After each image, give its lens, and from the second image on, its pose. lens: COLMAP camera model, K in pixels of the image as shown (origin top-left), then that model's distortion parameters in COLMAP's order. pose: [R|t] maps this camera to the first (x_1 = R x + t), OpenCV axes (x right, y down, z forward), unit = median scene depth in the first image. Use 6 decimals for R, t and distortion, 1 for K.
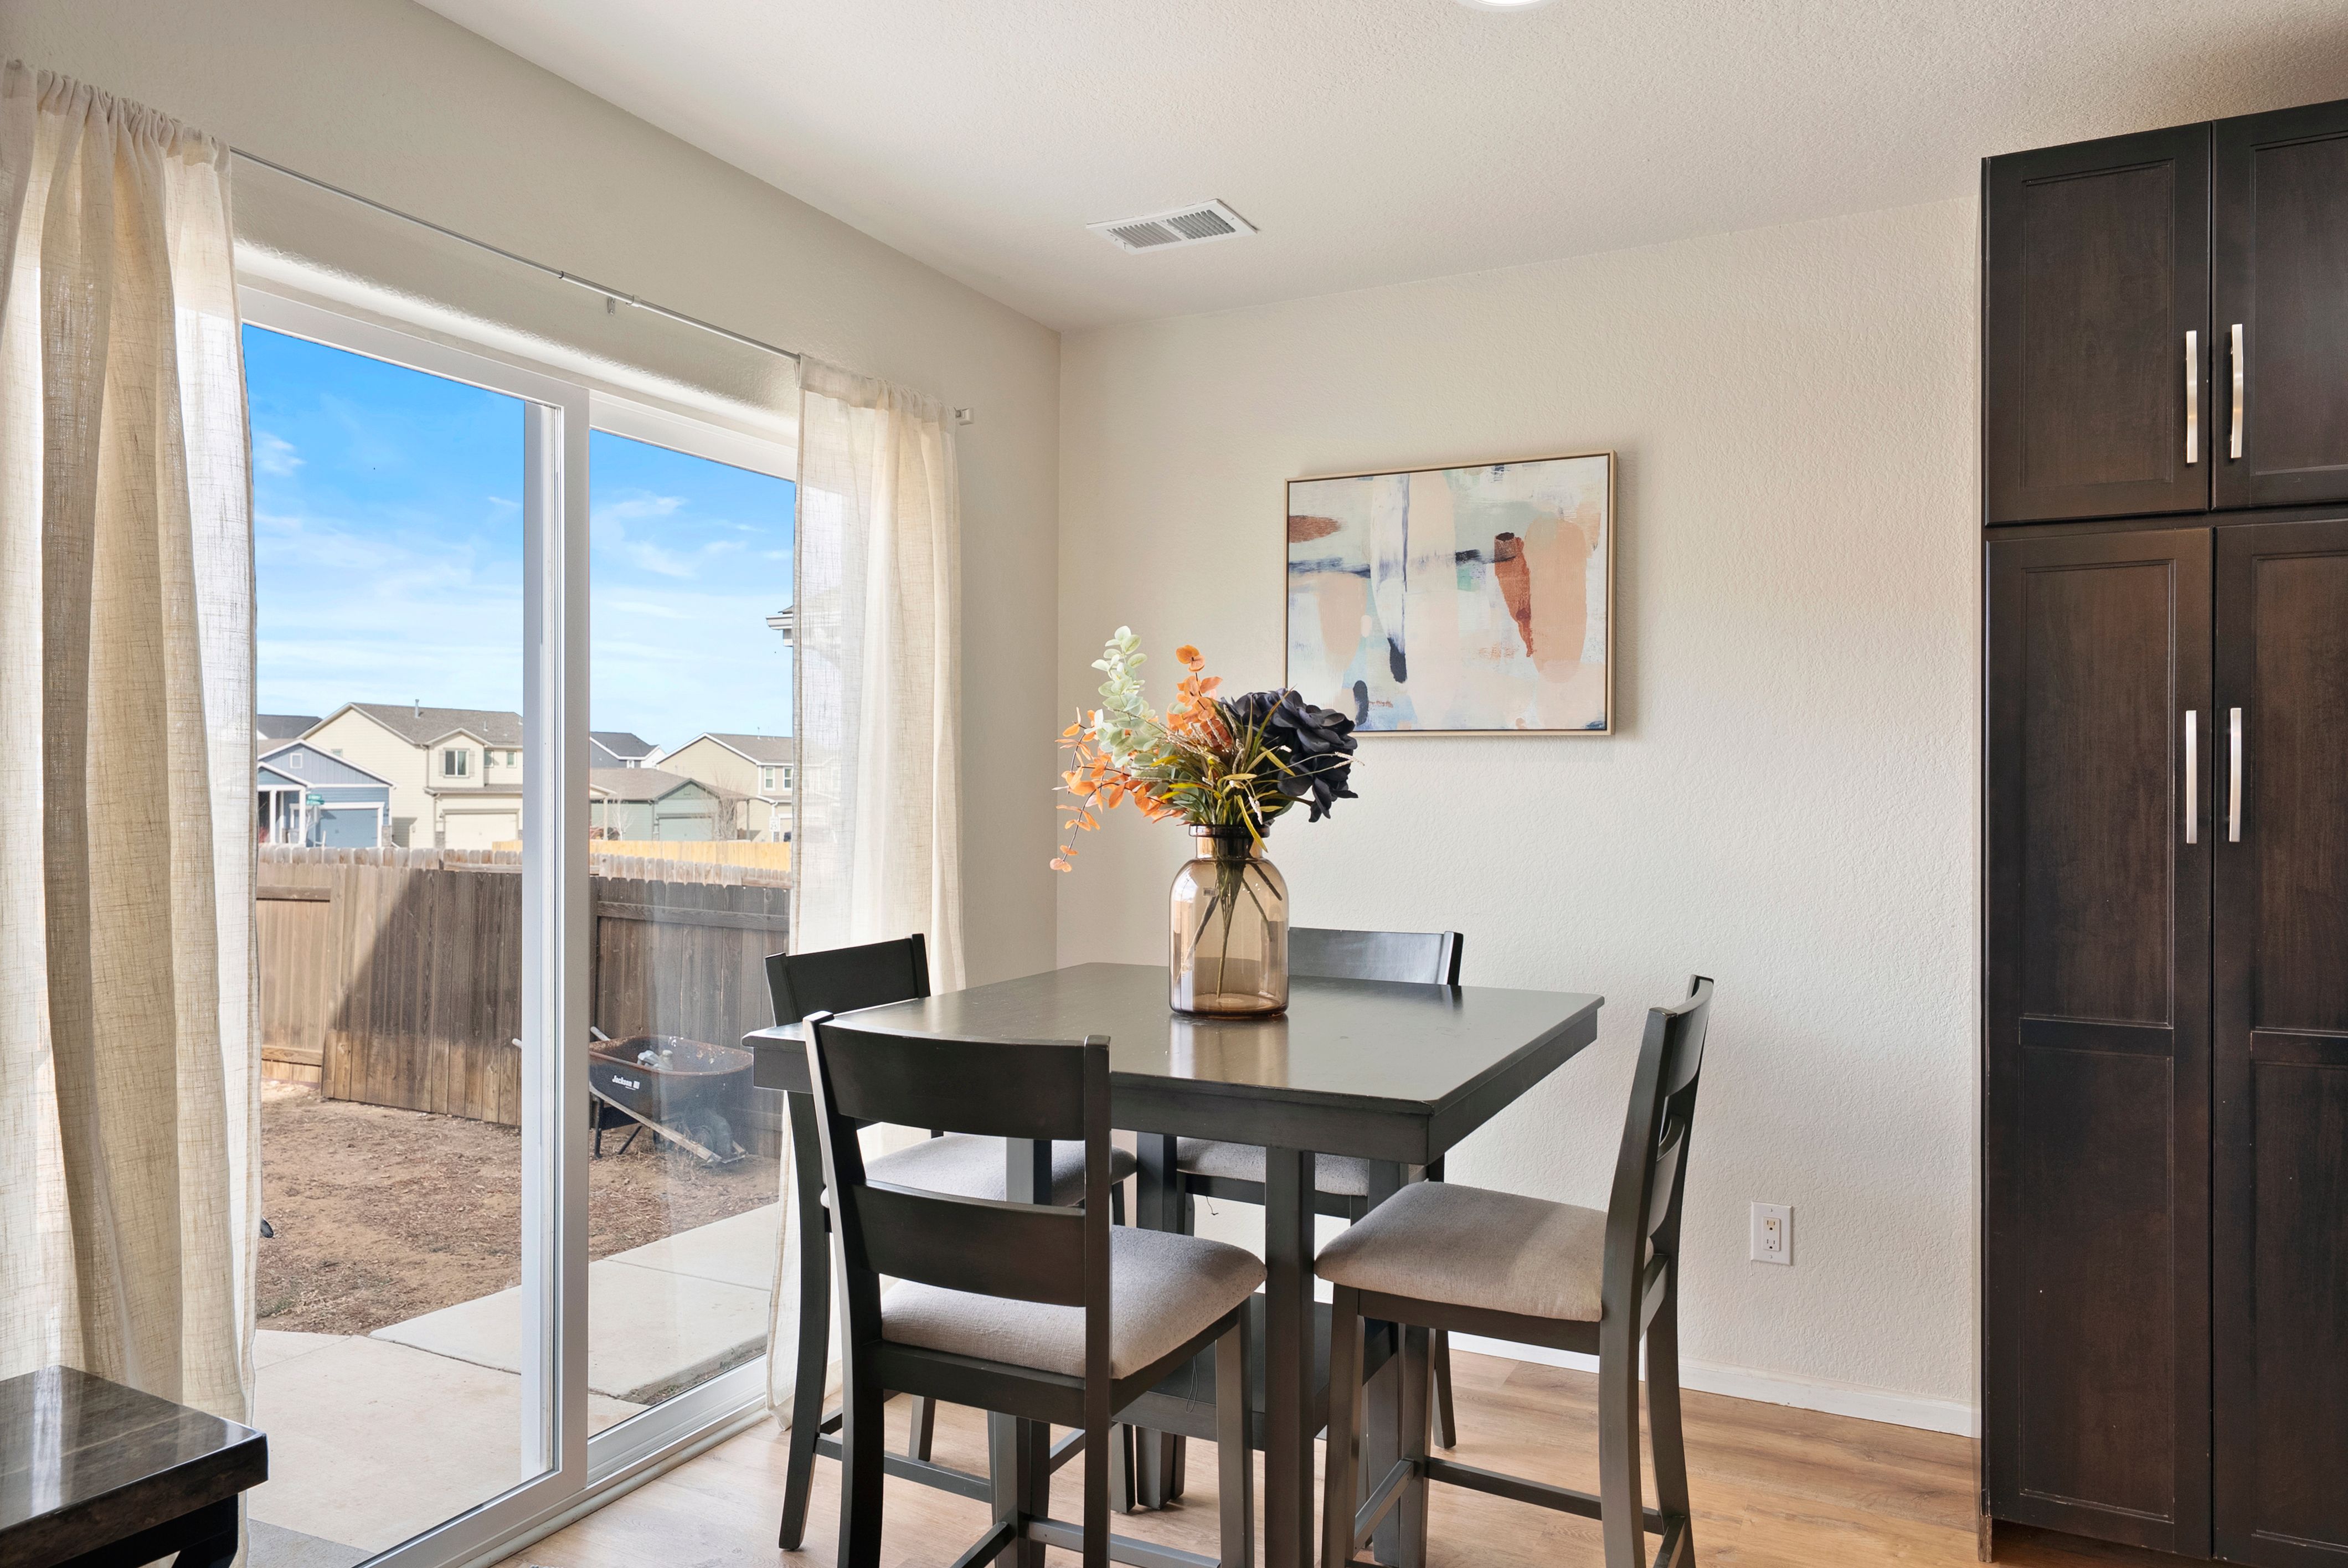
lens RADIAL K [[1533.7, 0, 1169.9], [0, 1533.7, 782.1], [0, 0, 1]] dist [-0.001126, -0.001829]
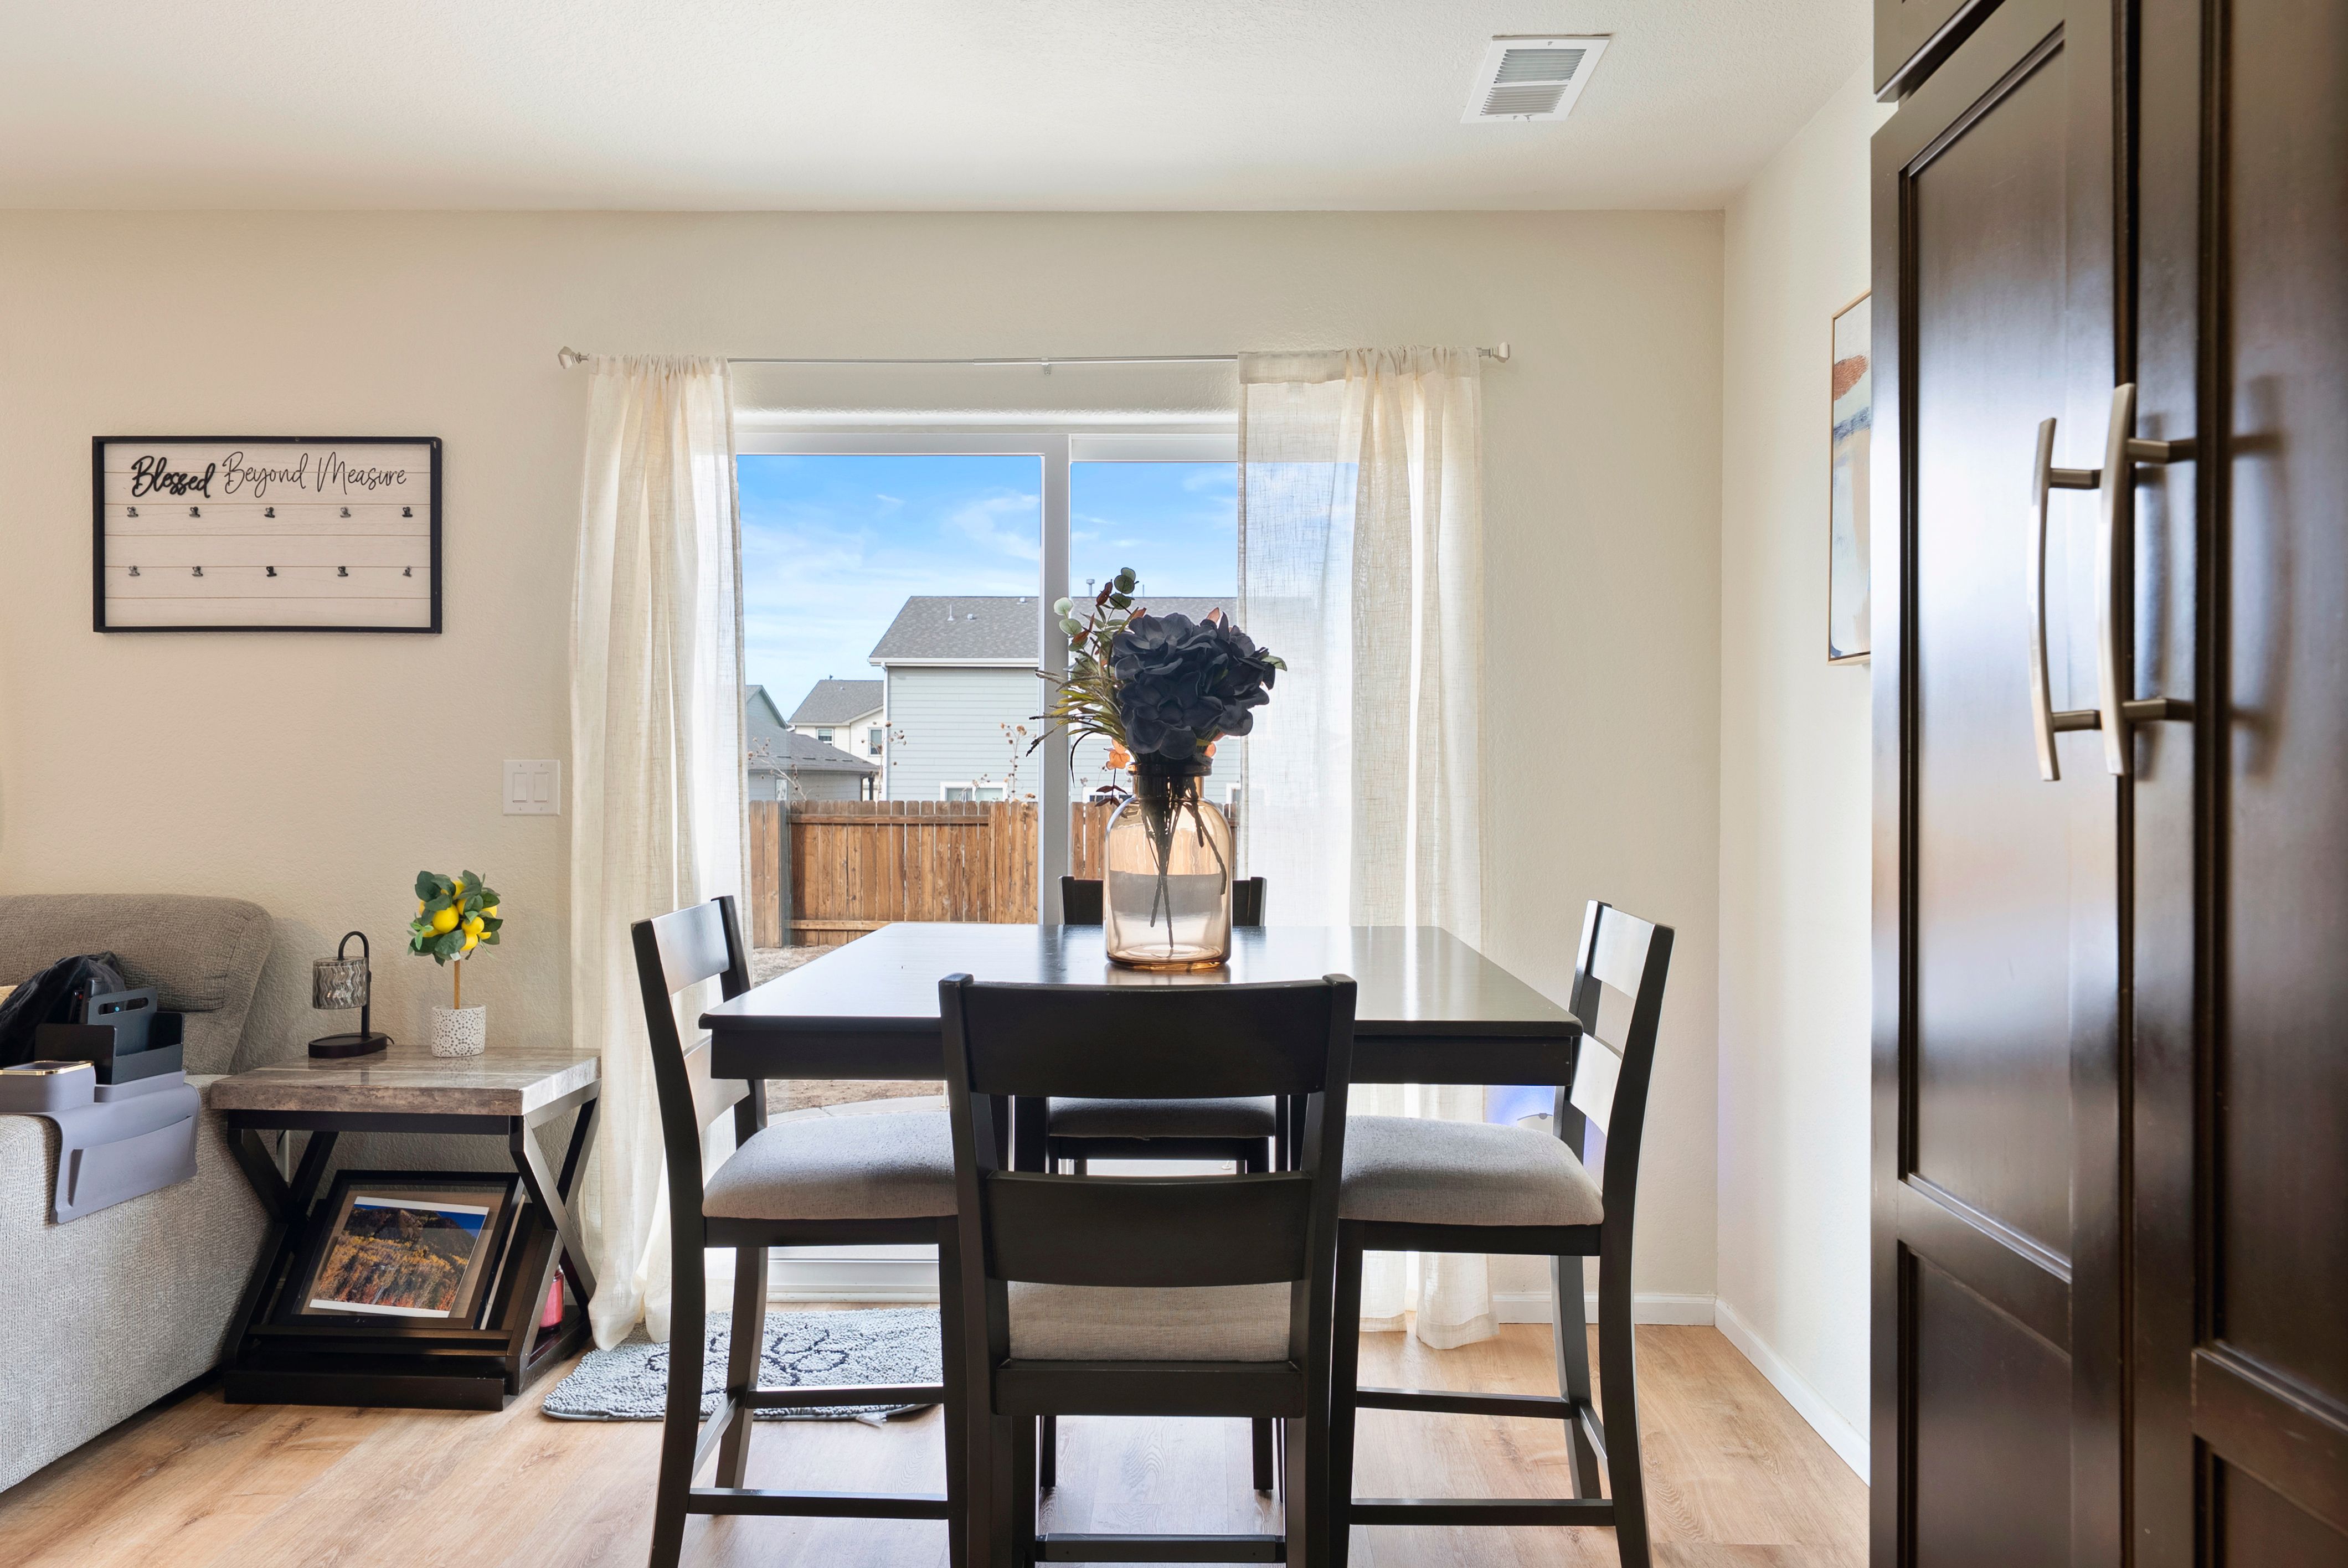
lens RADIAL K [[1441.6, 0, 1166.1], [0, 1441.6, 778.3], [0, 0, 1]] dist [0.001841, 0.000332]
pose [[0.438100, -0.001132, -0.898926, 0.673605], [0.000584, 0.999999, -0.000975, 0.030898], [0.898926, -0.000098, 0.438100, 0.489962]]
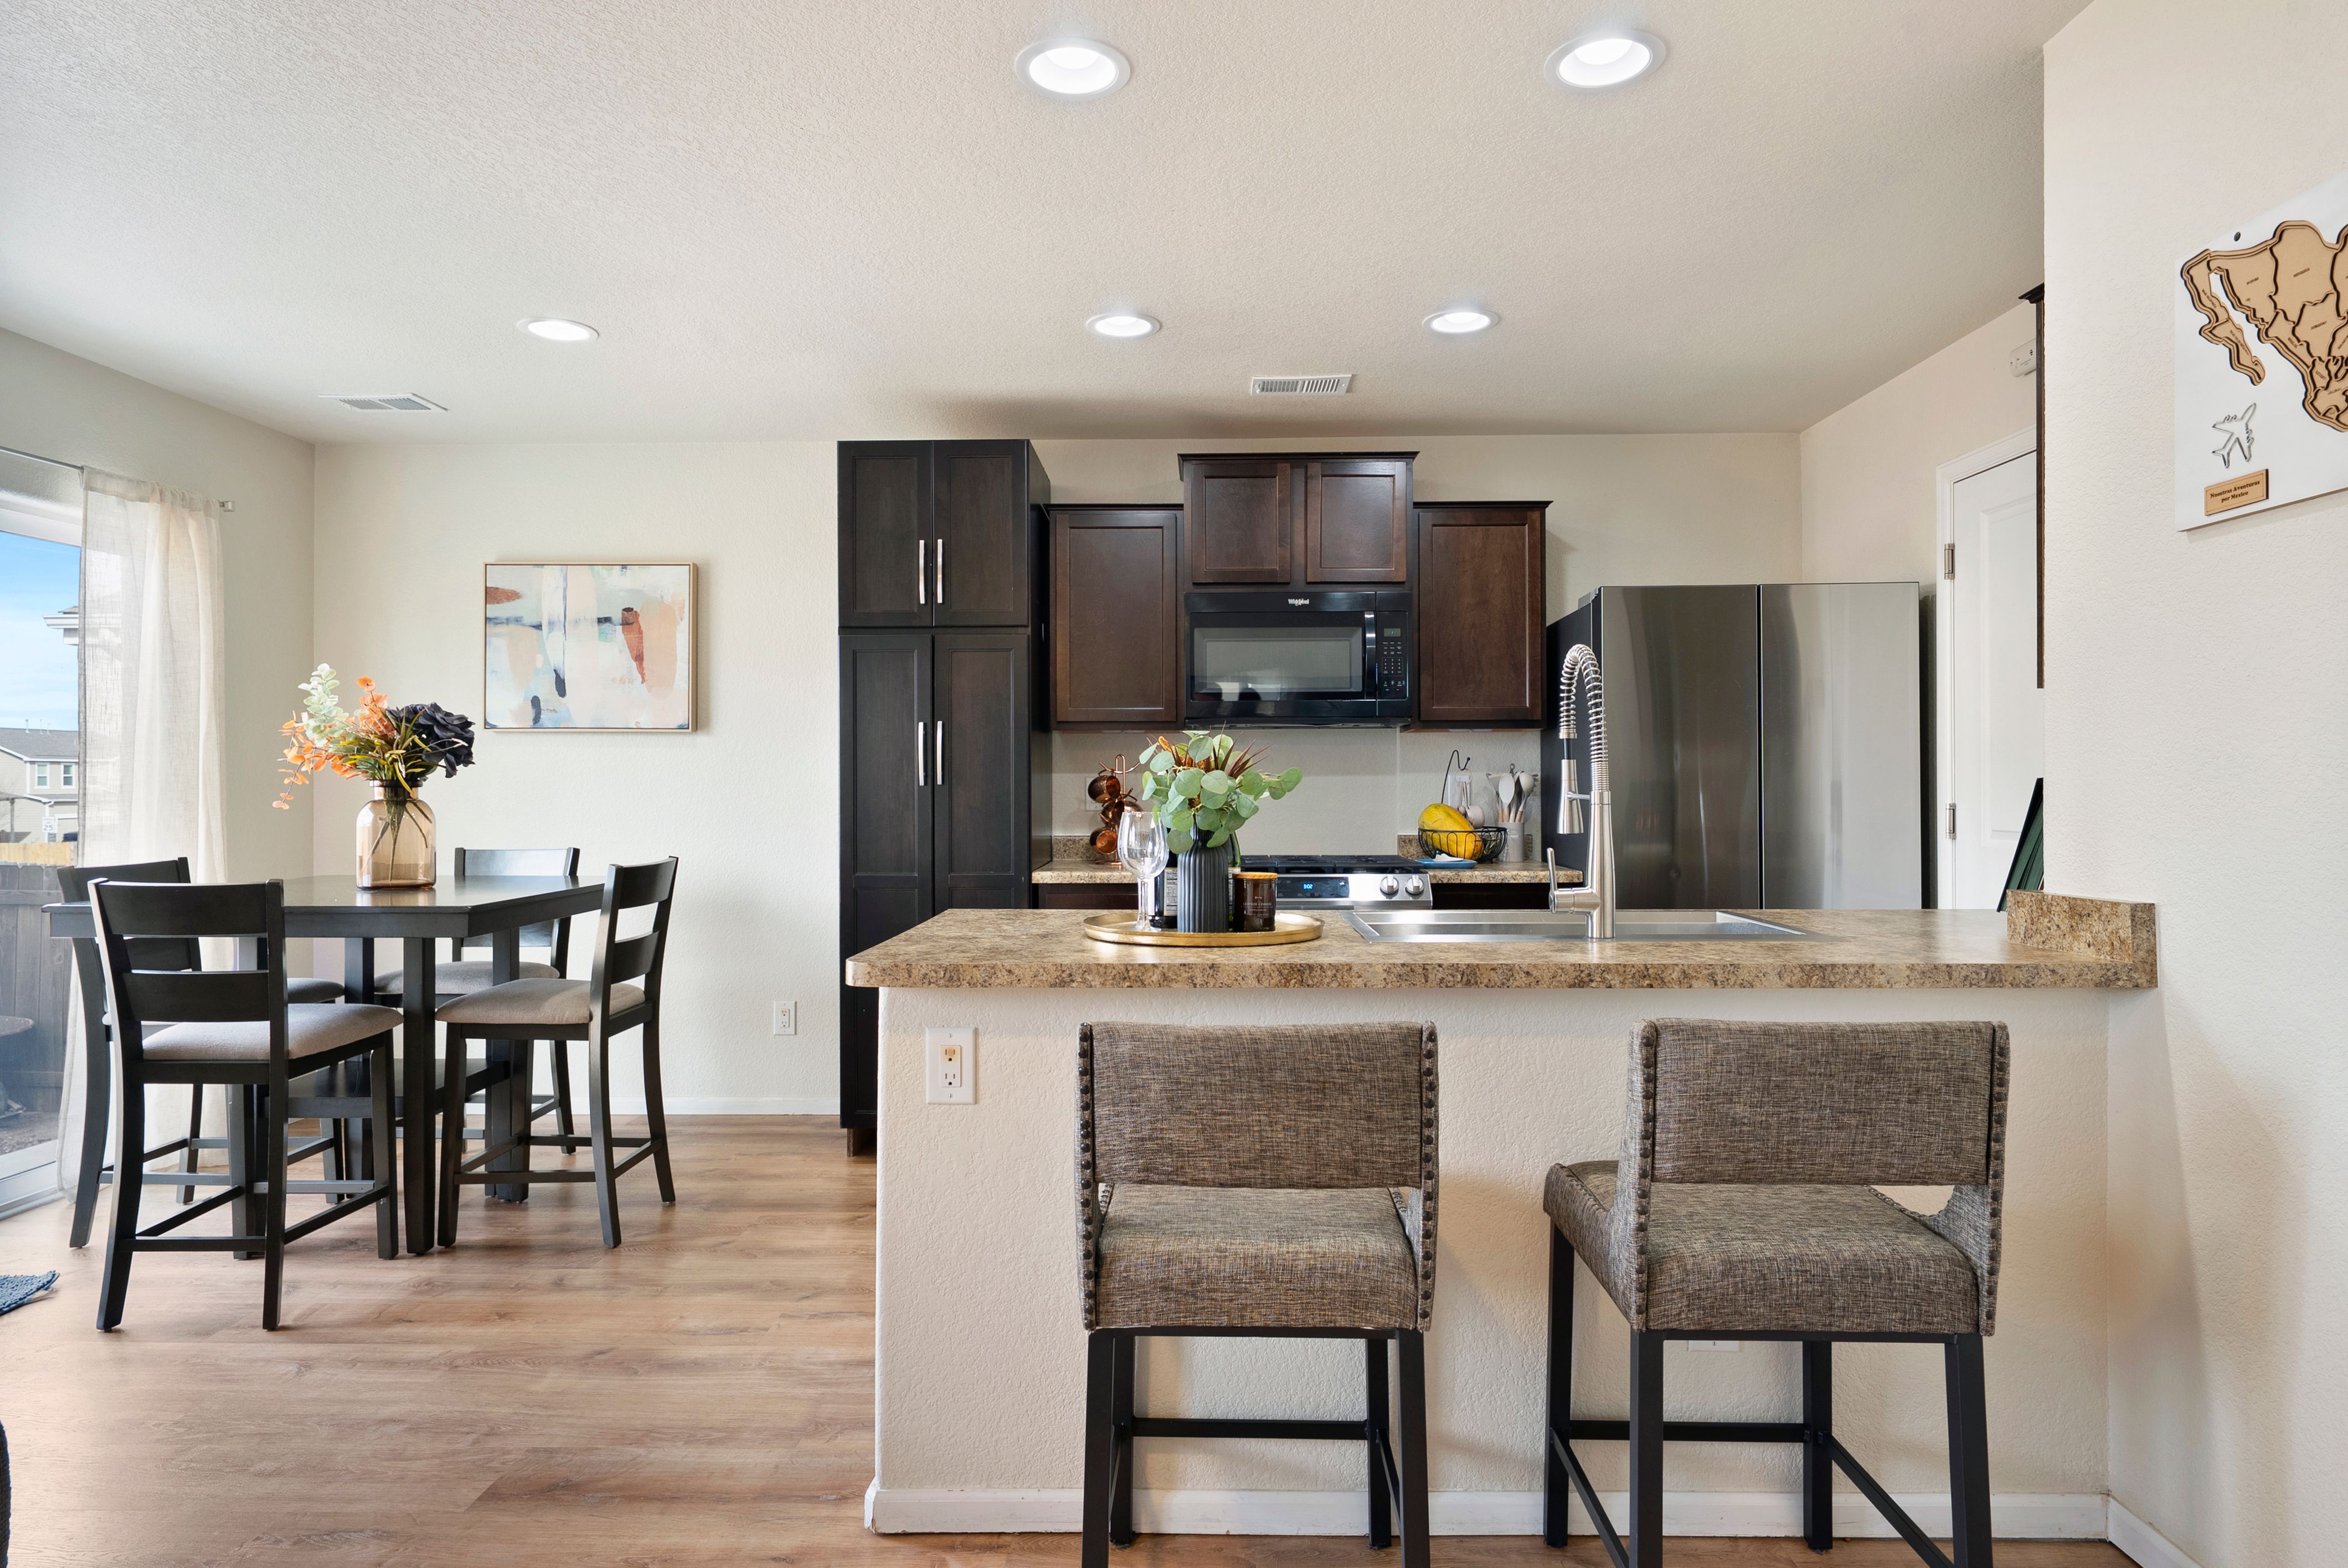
lens RADIAL K [[1348.8, 0, 1186.6], [0, 1348.8, 778.3], [0, 0, 1]] dist [0.002508, -0.000126]
pose [[0.901510, -0.003900, 0.432741, 0.149060], [0.003531, 0.999992, 0.001656, 0.021302], [-0.432744, 0.000035, 0.901517, -0.620046]]
